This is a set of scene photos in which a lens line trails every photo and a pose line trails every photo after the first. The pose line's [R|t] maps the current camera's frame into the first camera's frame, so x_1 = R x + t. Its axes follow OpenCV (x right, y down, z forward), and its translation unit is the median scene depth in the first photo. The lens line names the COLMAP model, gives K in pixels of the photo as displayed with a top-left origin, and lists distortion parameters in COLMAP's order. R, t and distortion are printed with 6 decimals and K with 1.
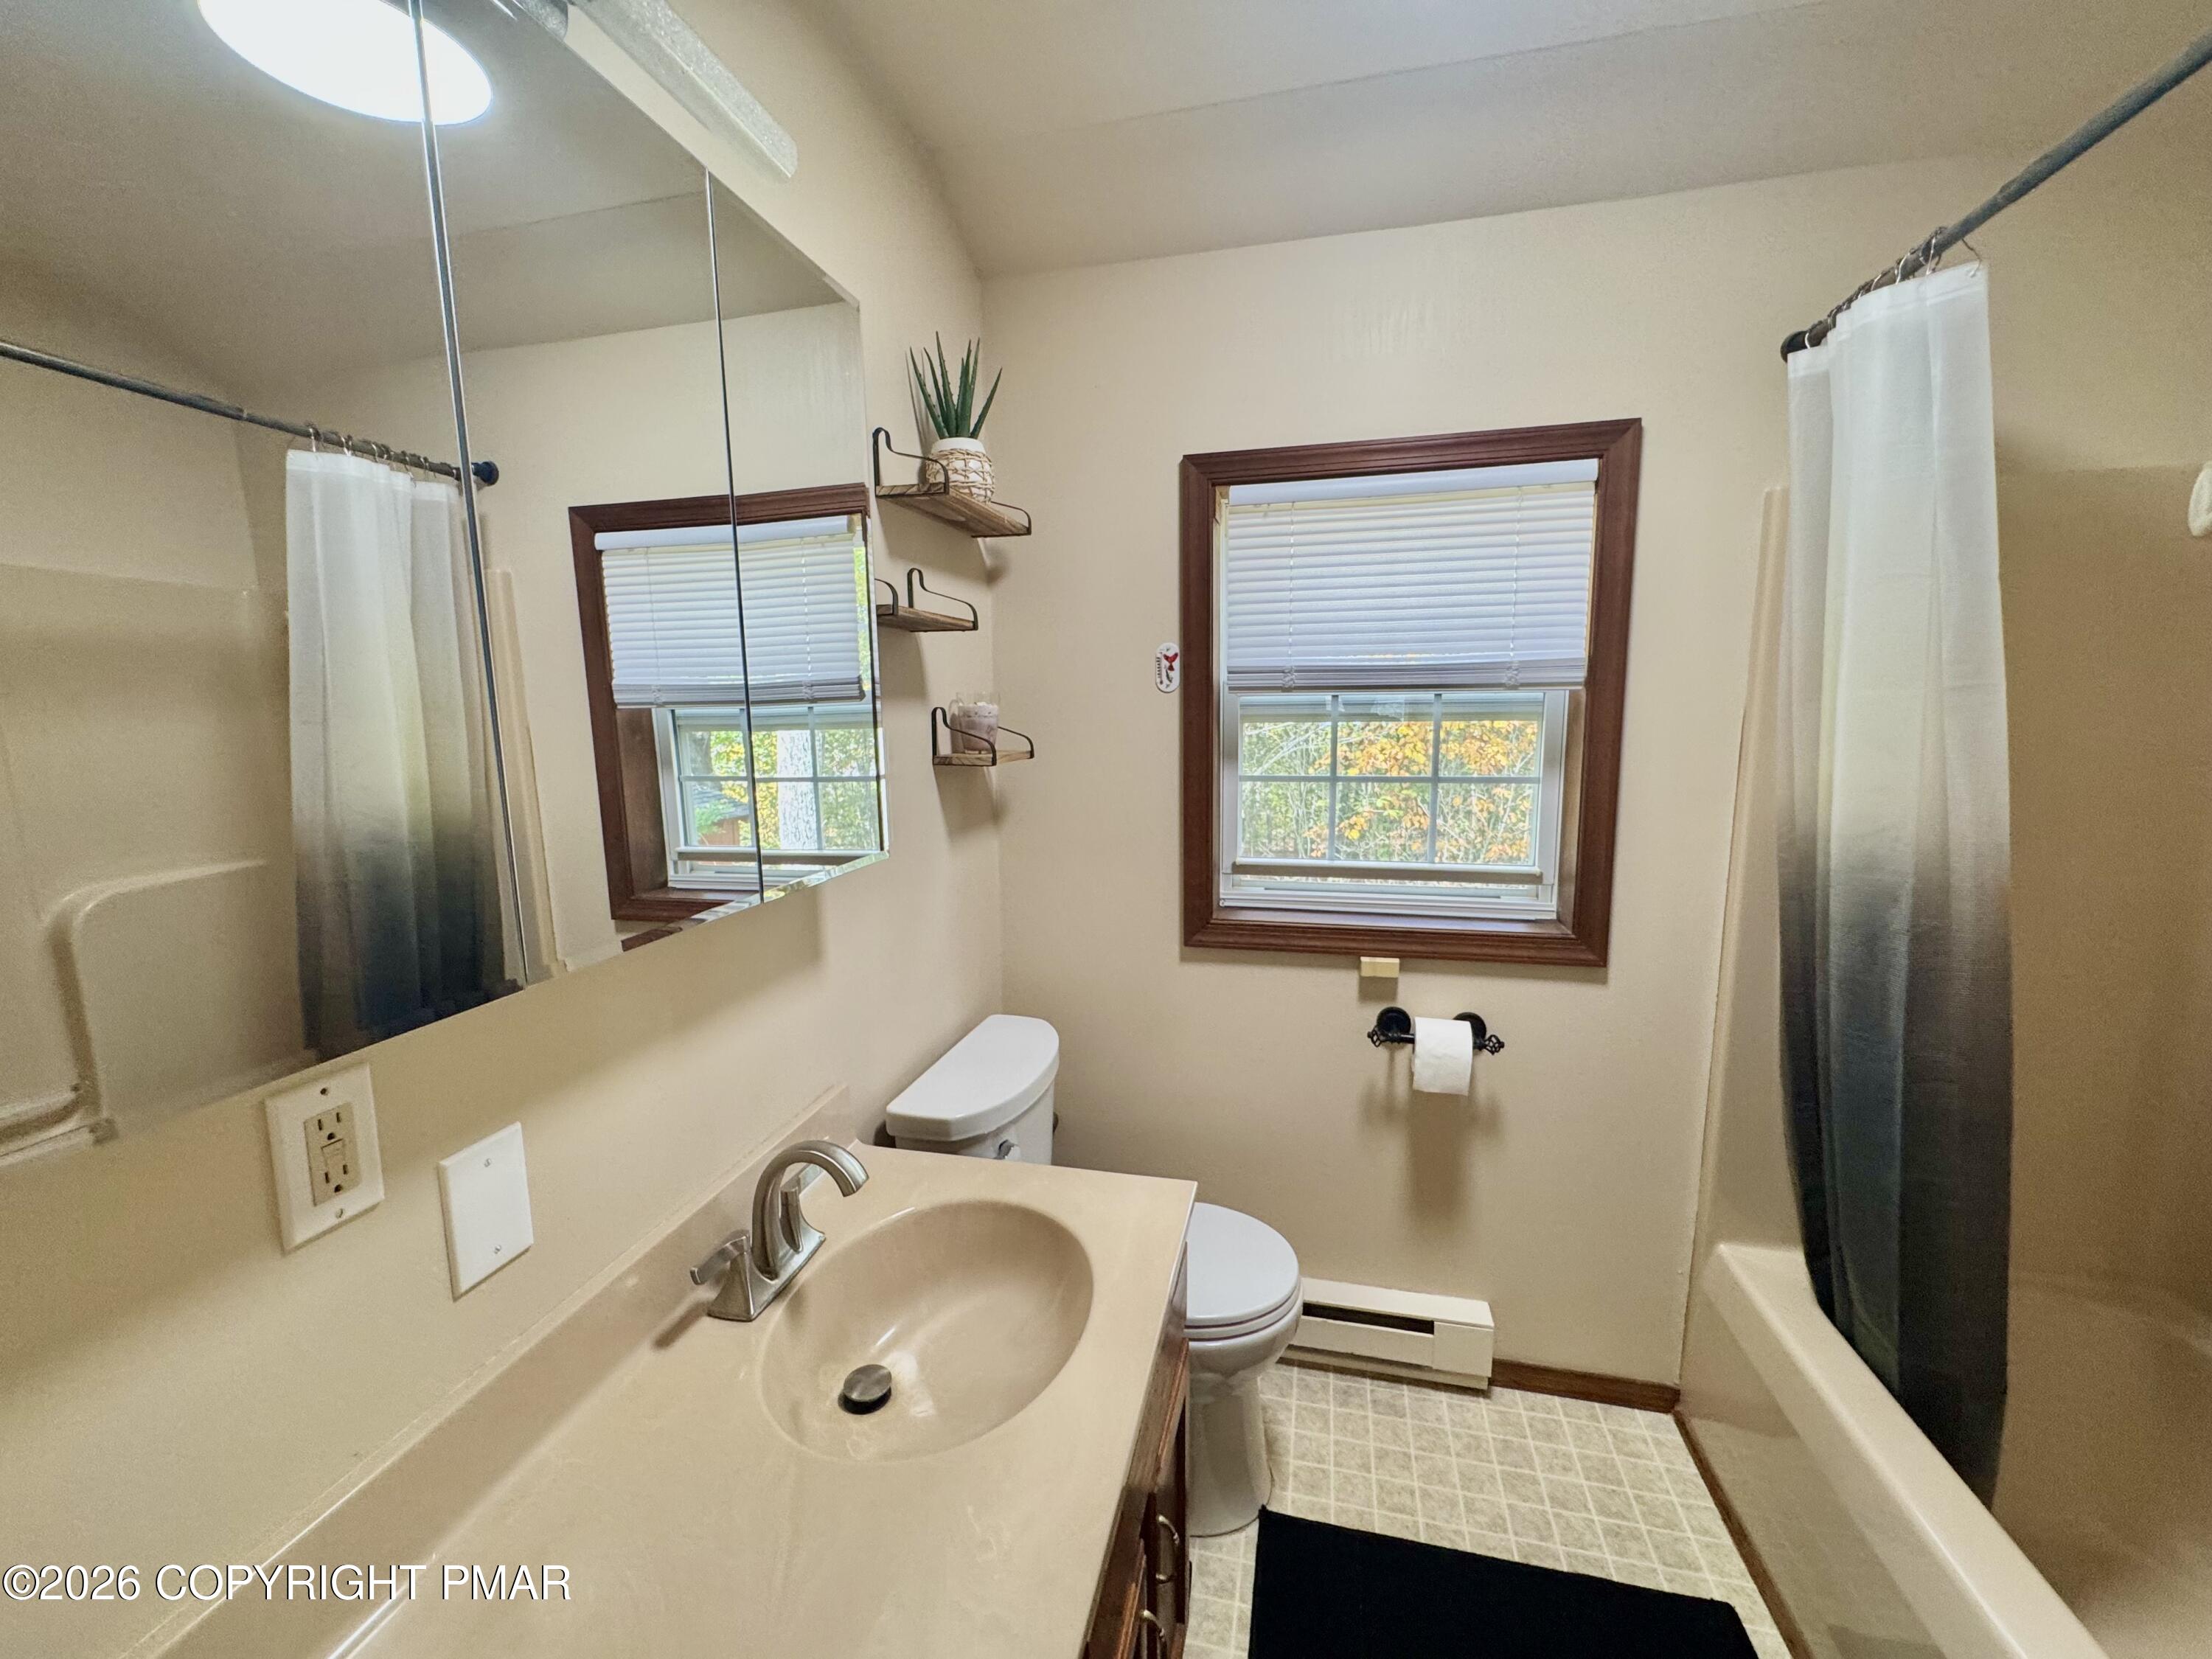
lens RADIAL K [[884.1, 0, 1110.7], [0, 884.1, 827.8], [0, 0, 1]] dist [-0.002473, -0.000104]
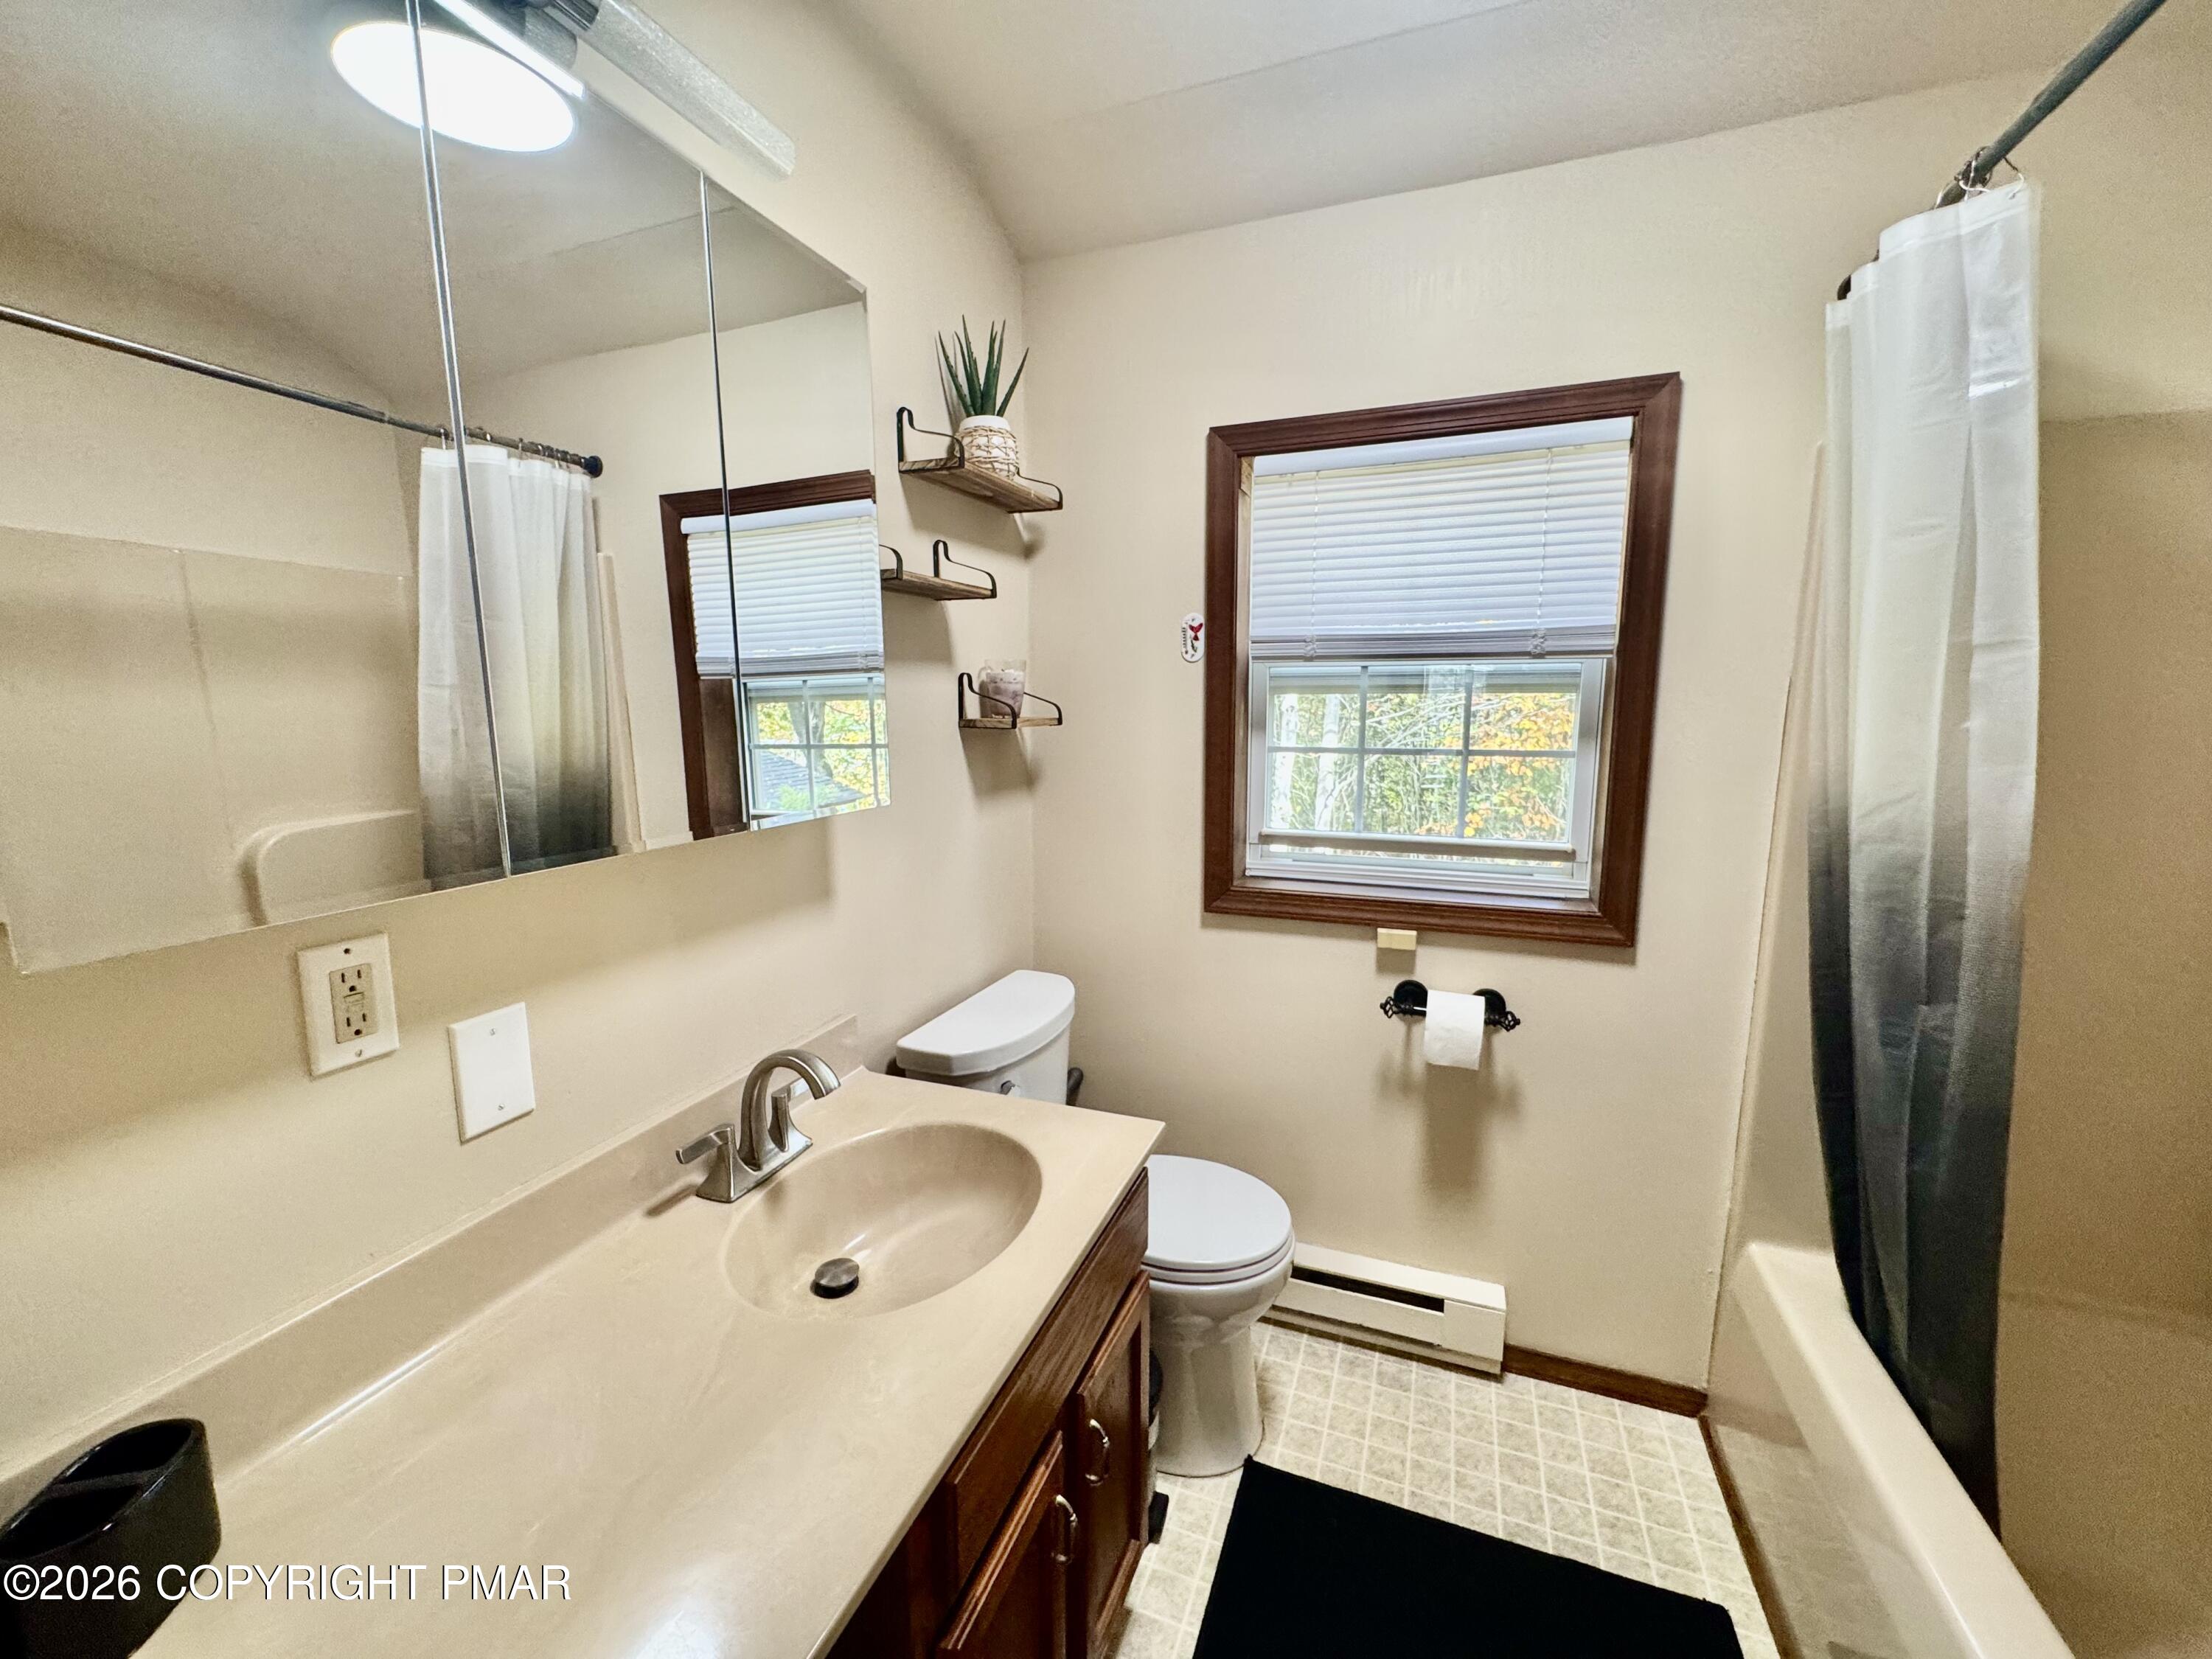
lens RADIAL K [[884.1, 0, 1110.8], [0, 884.1, 827.8], [0, 0, 1]] dist [-0.002473, -0.000104]
pose [[0.991281, 0.026722, -0.129024, 0.114783], [-0.025857, 0.999631, 0.008370, 0.033909], [0.129200, -0.004961, 0.991606, -0.027428]]
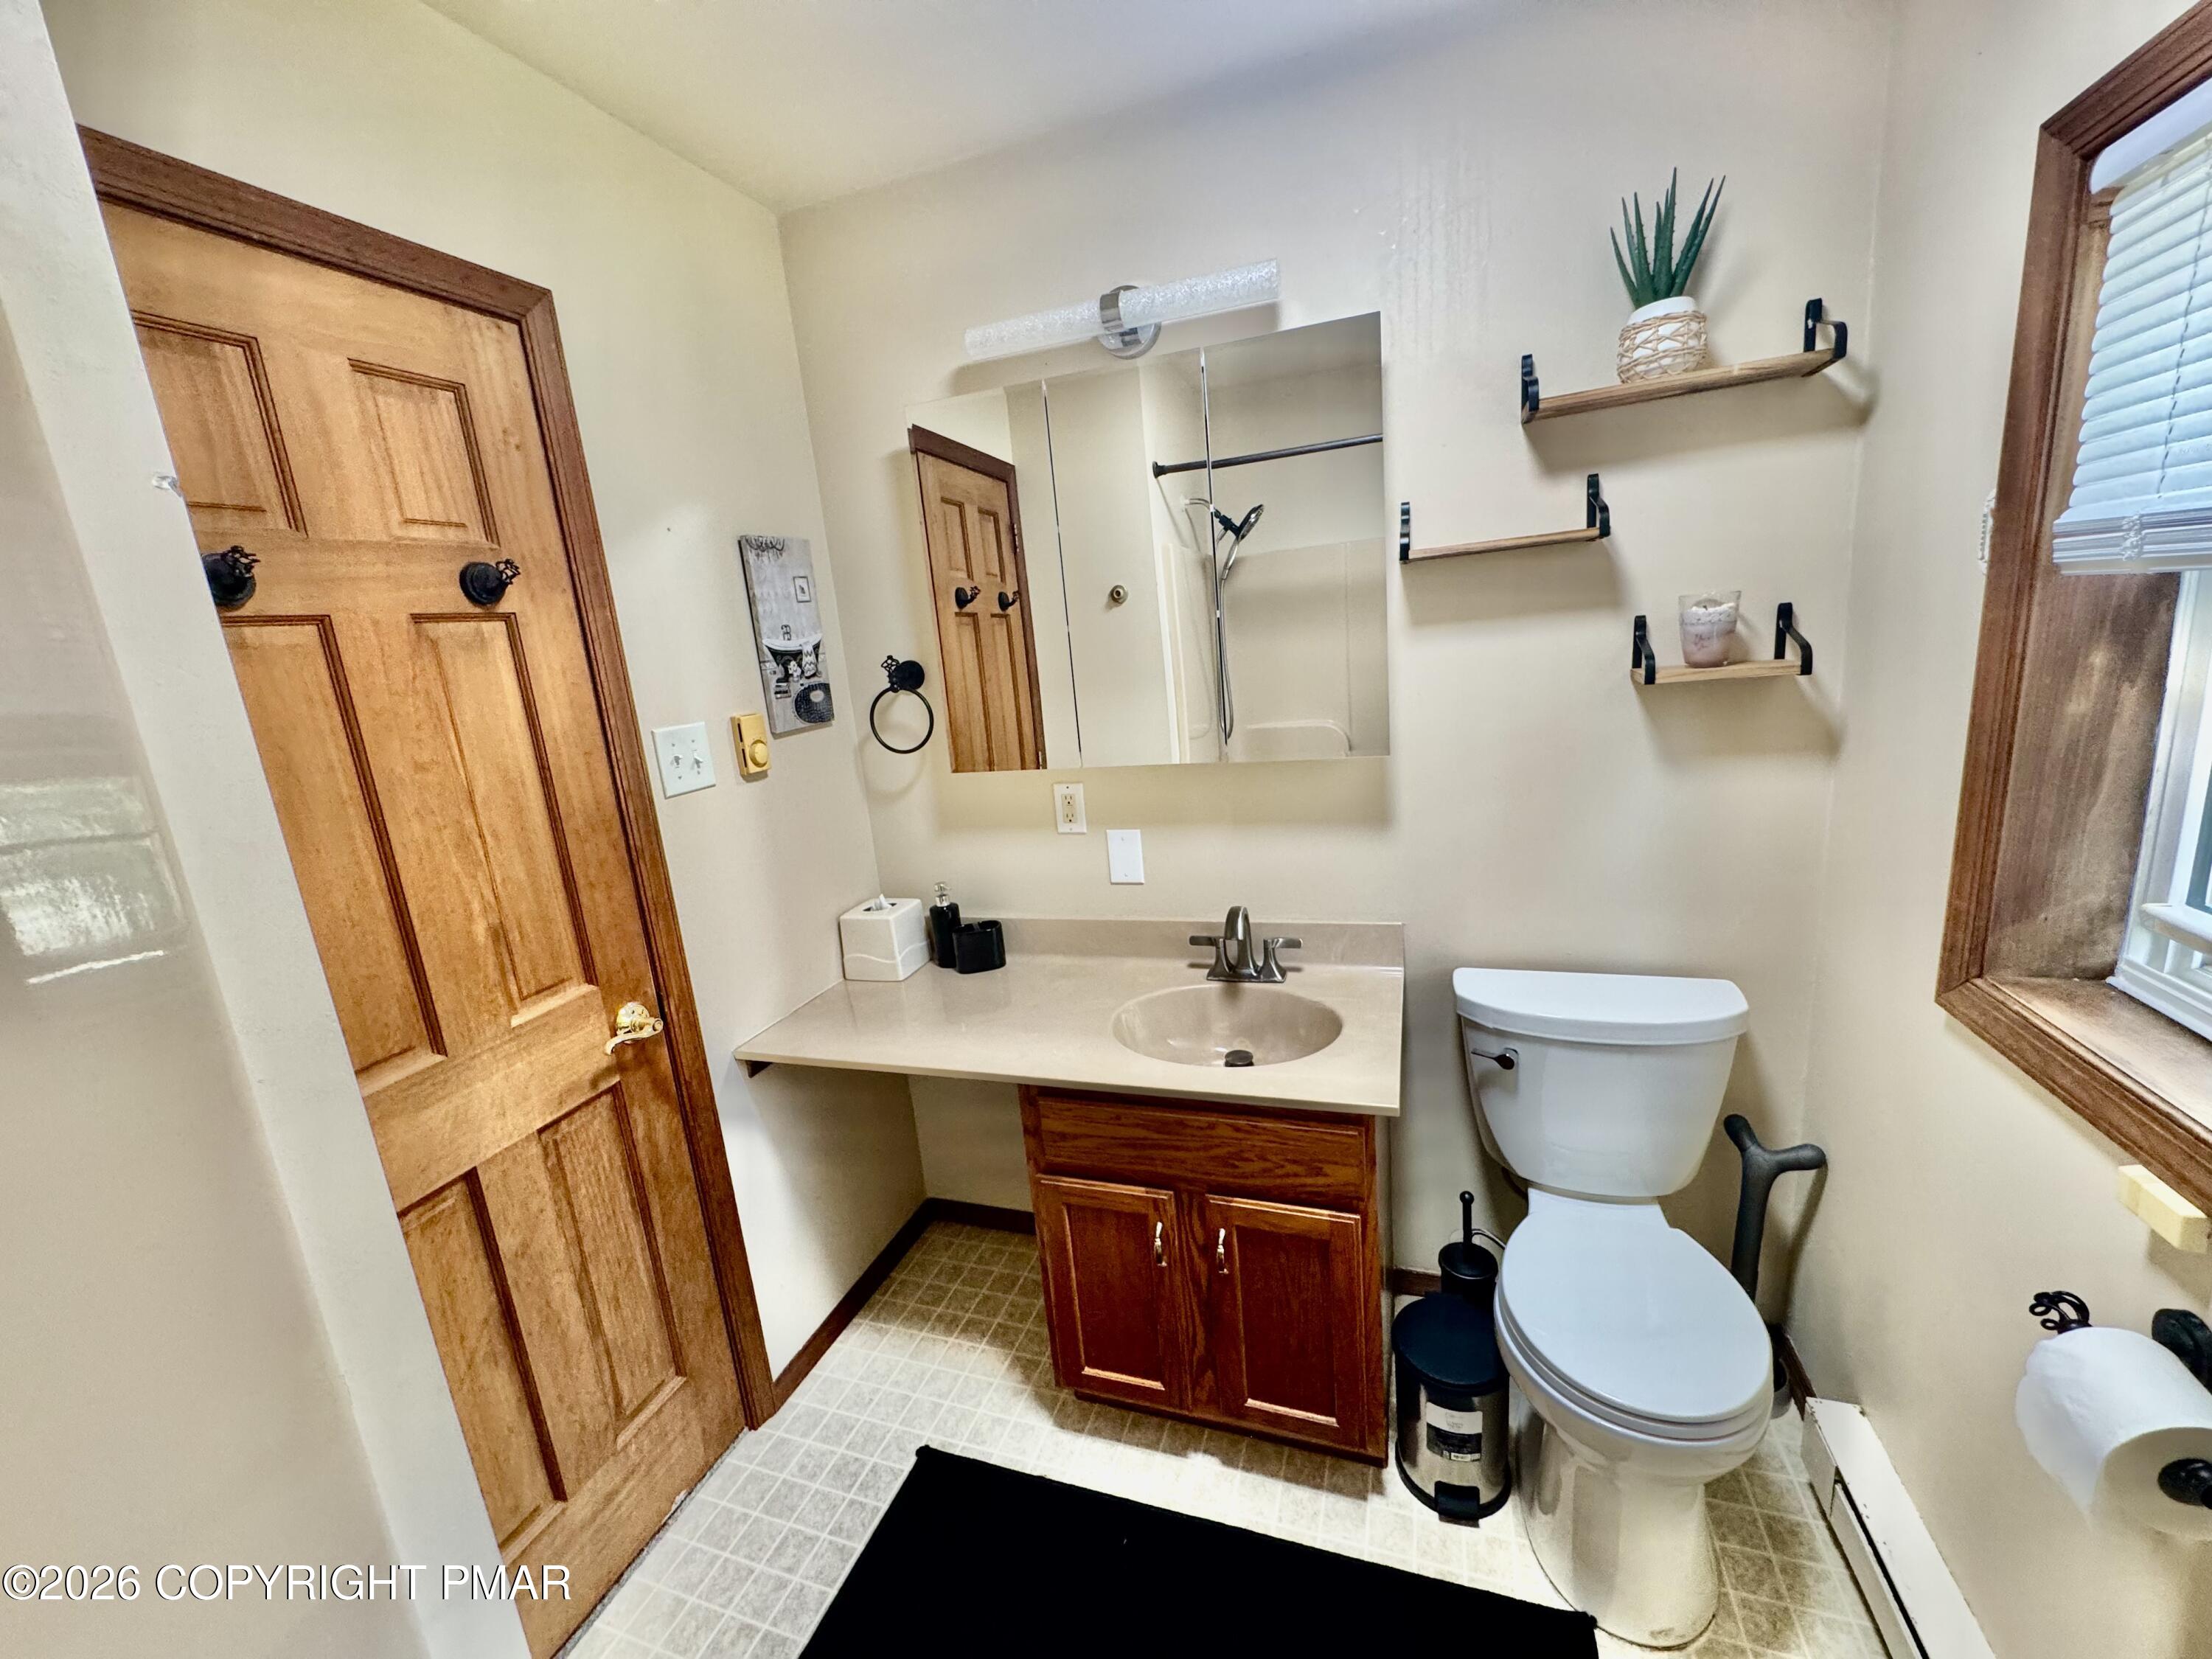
lens RADIAL K [[884.1, 0, 1111.3], [0, 884.1, 814.9], [0, 0, 1]] dist [-0.002473, -0.000104]
pose [[-0.099375, 0.228220, -0.968525, 0.762363], [-0.041677, 0.971534, 0.233205, -0.120255], [0.994177, 0.063540, -0.087035, 0.527692]]
